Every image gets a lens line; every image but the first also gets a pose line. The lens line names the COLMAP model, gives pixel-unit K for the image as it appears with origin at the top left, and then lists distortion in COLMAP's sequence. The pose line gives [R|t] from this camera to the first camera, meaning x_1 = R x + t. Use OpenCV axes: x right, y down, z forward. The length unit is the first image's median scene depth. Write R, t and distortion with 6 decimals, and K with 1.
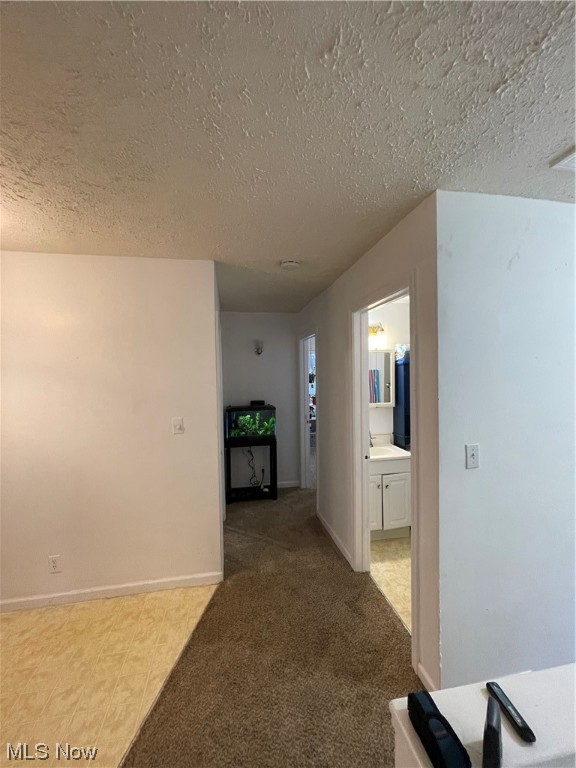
lens RADIAL K [[306.7, 0, 288.2], [0, 306.7, 381.7], [0, 0, 1]] dist [-0.004160, -0.000282]
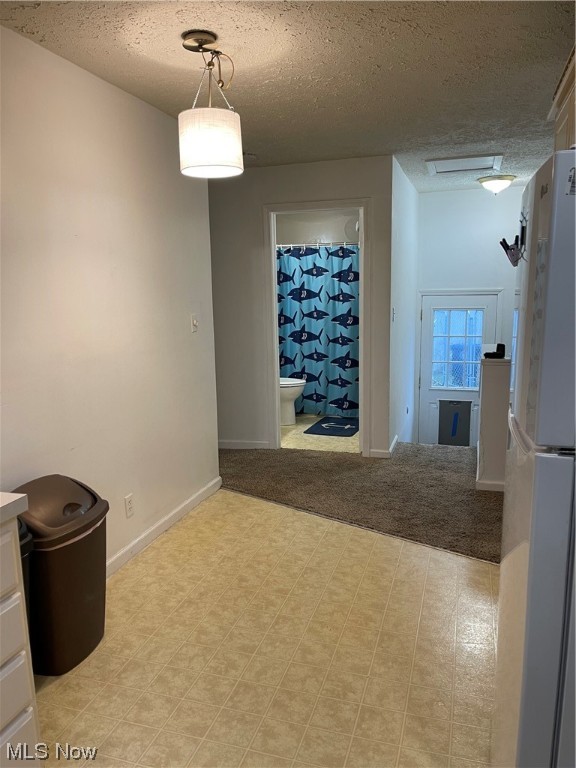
lens RADIAL K [[588.2, 0, 287.5], [0, 588.2, 382.3], [0, 0, 1]] dist [0.038045, -0.009531]
pose [[0.459953, -0.128135, 0.878649, -1.968945], [0.034058, 0.991351, 0.126742, 0.118038], [-0.887290, -0.028370, 0.460339, -0.039223]]
